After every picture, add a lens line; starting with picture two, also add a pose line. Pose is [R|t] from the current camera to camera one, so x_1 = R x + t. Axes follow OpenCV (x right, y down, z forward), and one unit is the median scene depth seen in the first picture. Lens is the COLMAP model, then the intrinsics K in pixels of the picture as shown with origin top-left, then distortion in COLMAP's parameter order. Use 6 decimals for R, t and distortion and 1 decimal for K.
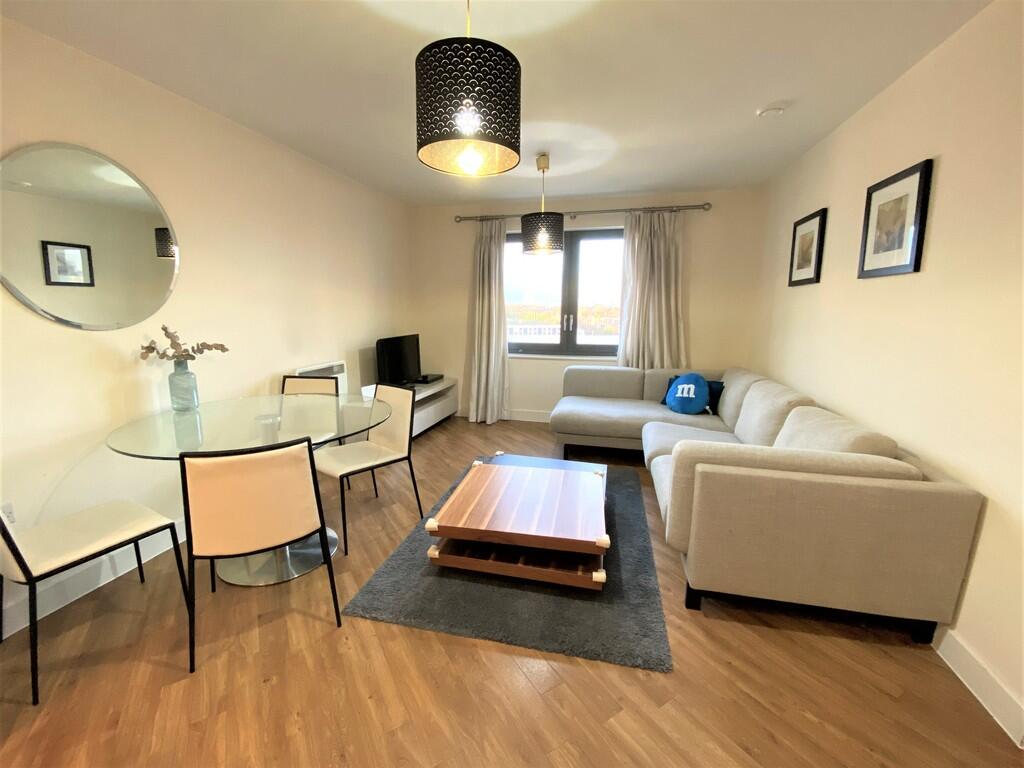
lens RADIAL K [[423.4, 0, 495.8], [0, 423.4, 382.7], [0, 0, 1]] dist [0.038650, -0.032899]
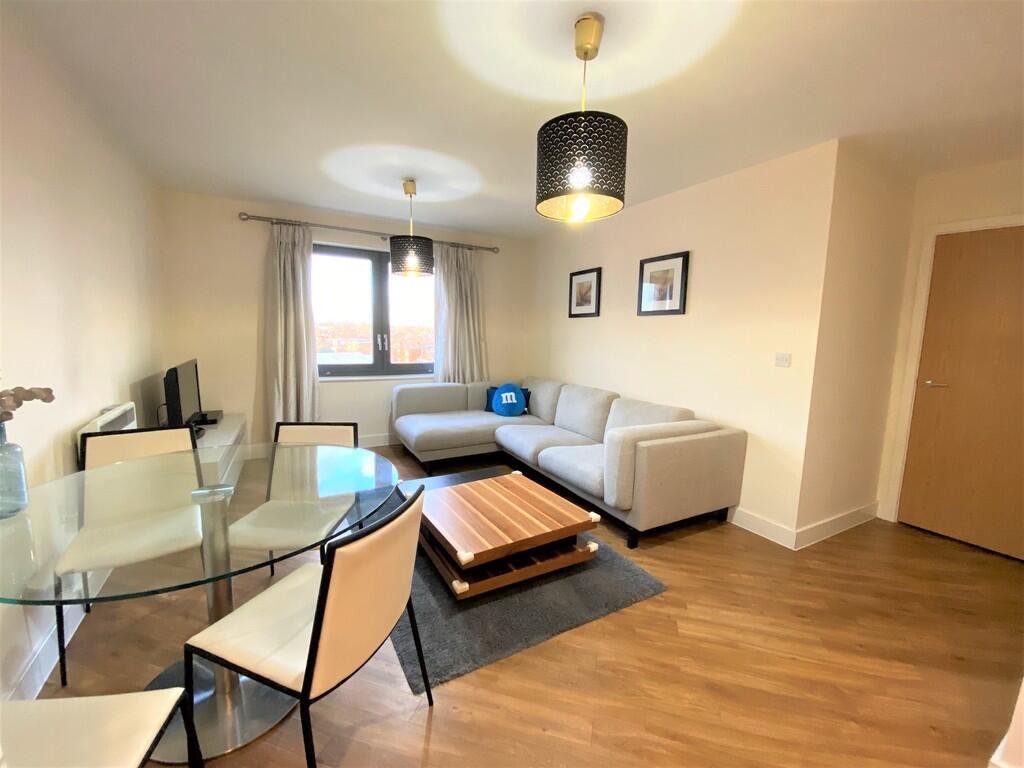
lens RADIAL K [[423.4, 0, 495.8], [0, 423.4, 382.7], [0, 0, 1]] dist [0.038650, -0.032899]
pose [[0.734967, -0.070524, 0.674426, -0.512053], [0.097089, 0.995274, -0.001730, -0.033407], [-0.671117, 0.066751, 0.738341, 0.156228]]
